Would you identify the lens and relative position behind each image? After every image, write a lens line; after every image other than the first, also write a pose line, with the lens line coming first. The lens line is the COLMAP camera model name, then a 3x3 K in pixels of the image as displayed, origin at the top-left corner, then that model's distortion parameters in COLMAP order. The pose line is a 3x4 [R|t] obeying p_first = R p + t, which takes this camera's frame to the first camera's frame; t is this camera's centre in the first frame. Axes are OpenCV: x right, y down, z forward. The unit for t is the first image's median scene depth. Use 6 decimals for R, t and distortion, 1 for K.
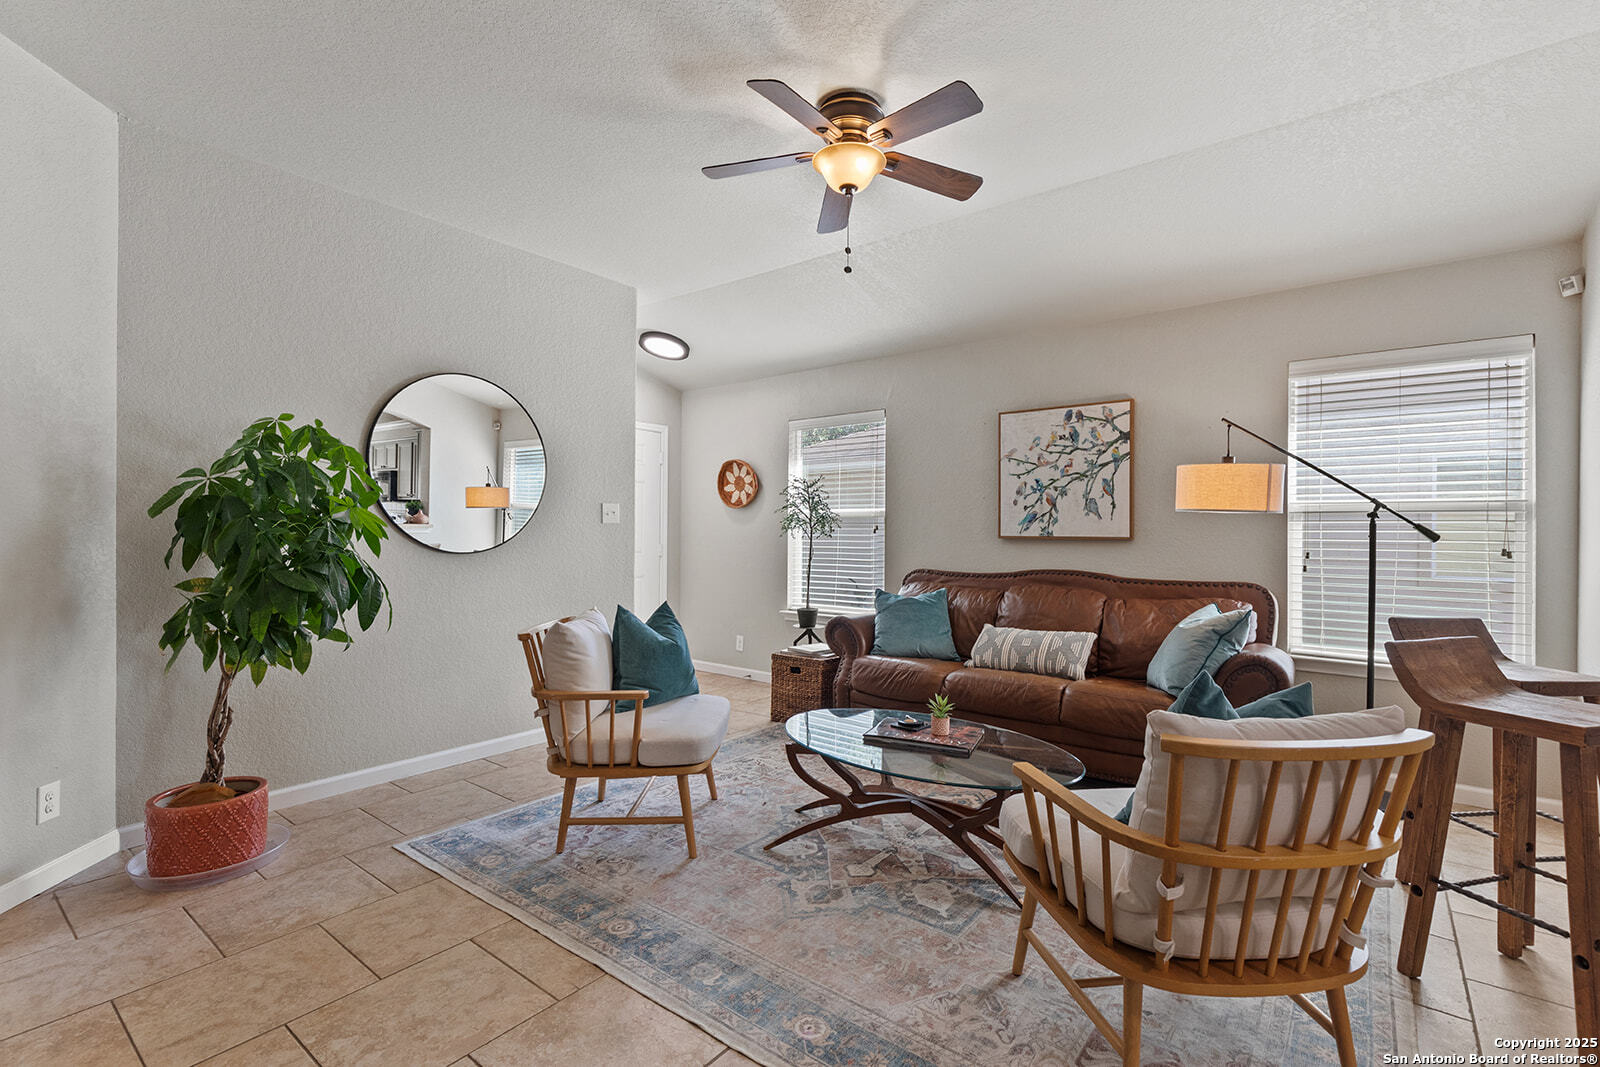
lens RADIAL K [[721.0, 0, 807.7], [0, 721.0, 537.1], [0, 0, 1]] dist [0.004573, 0.000073]
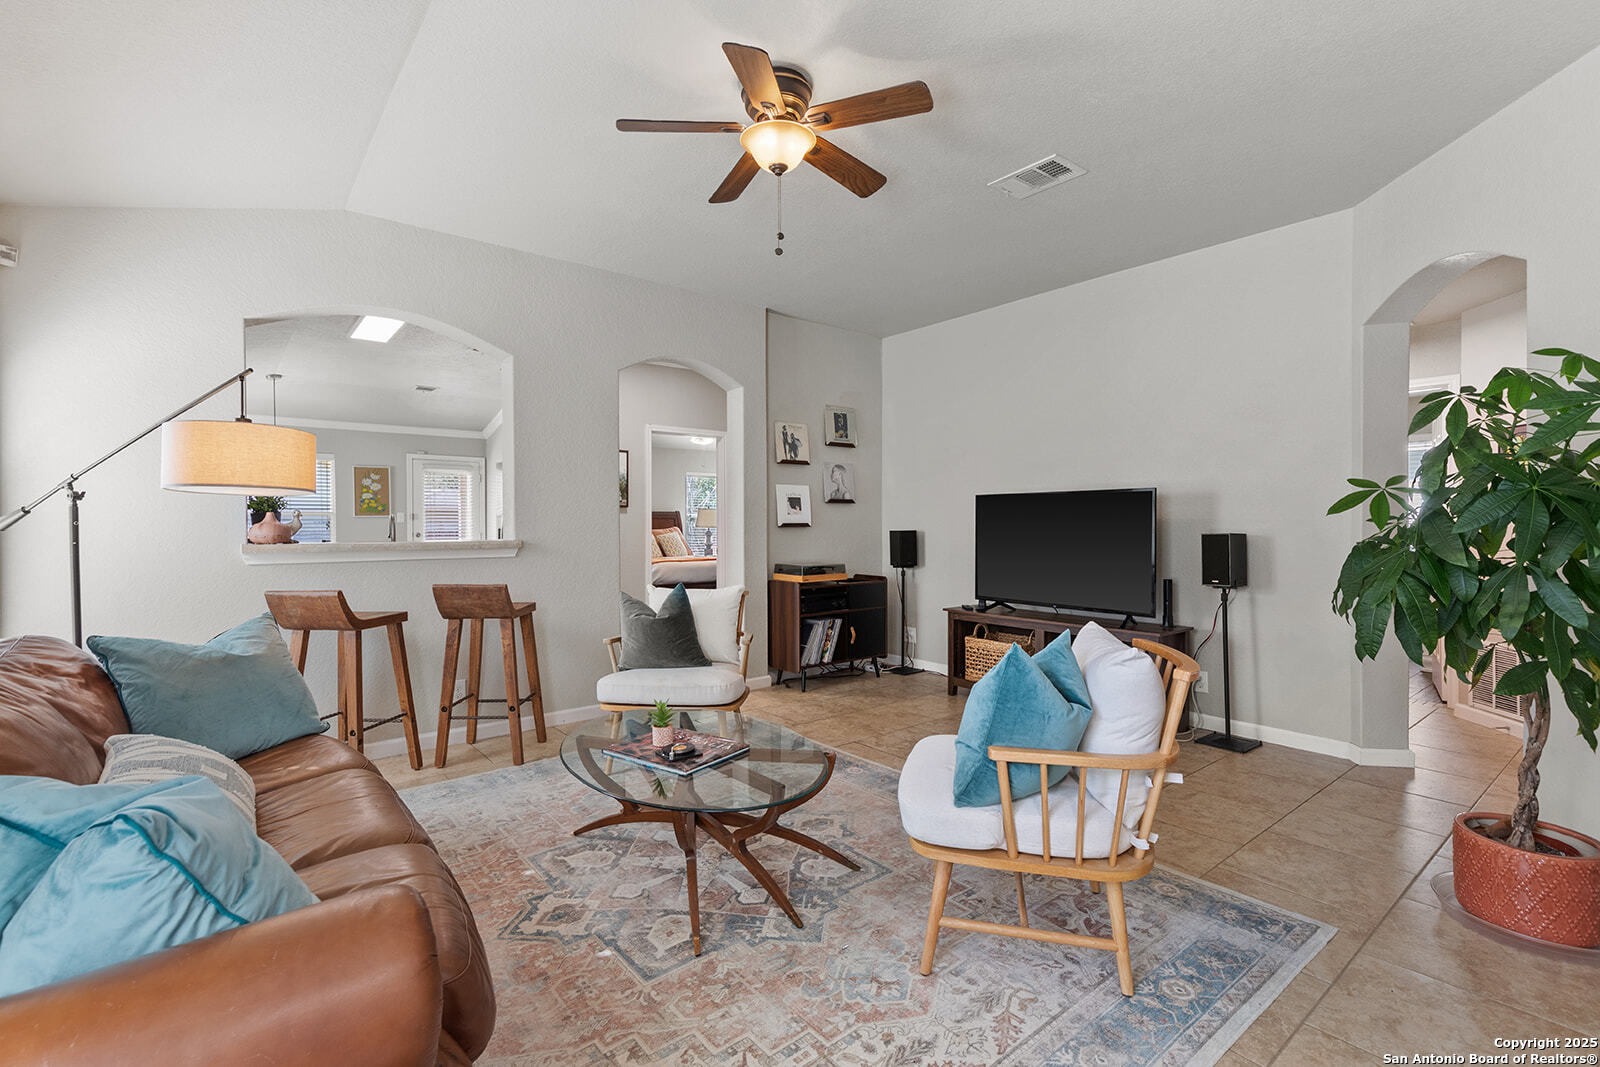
lens RADIAL K [[721.0, 0, 807.7], [0, 721.0, 537.1], [0, 0, 1]] dist [0.004573, 0.000073]
pose [[-0.974986, -0.007988, 0.222121, -0.127423], [-0.001788, 0.999604, 0.028098, -0.006697], [-0.222257, 0.026998, -0.974614, 1.233426]]
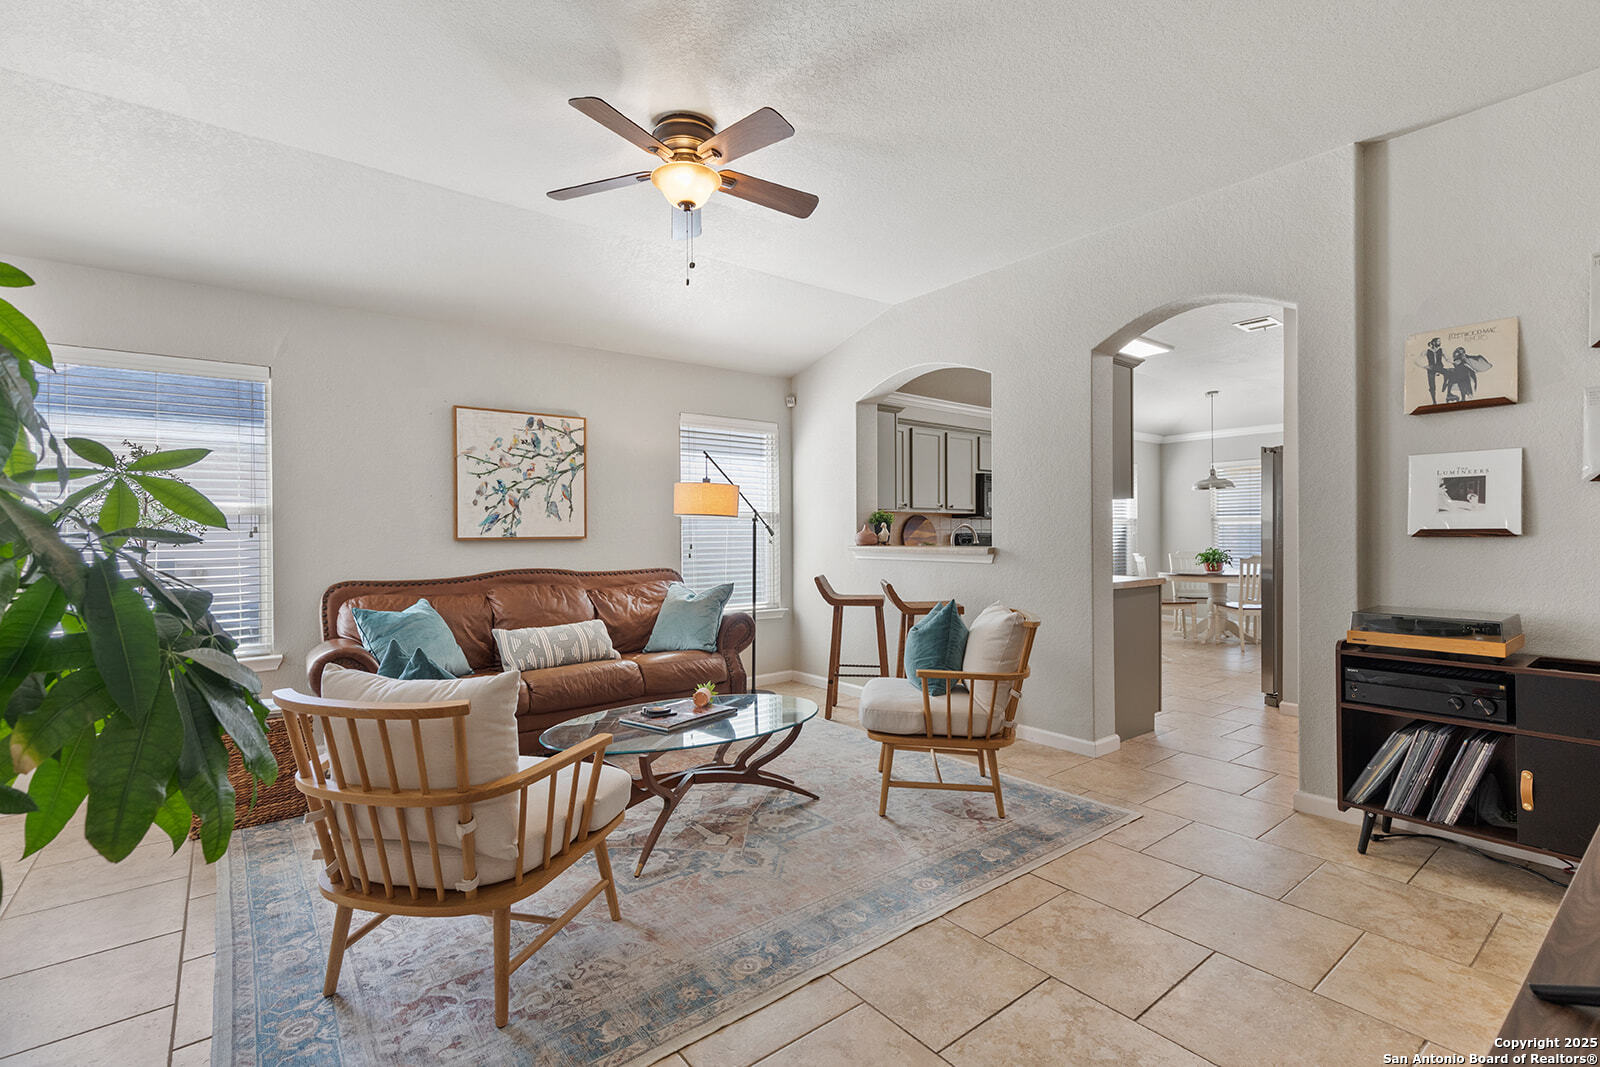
lens RADIAL K [[721.0, 0, 807.7], [0, 721.0, 537.1], [0, 0, 1]] dist [0.004573, 0.000073]
pose [[0.238402, -0.013442, 0.971074, -0.586495], [0.016917, 0.999810, 0.009686, -0.003998], [-0.971019, 0.014119, 0.238584, 0.368360]]
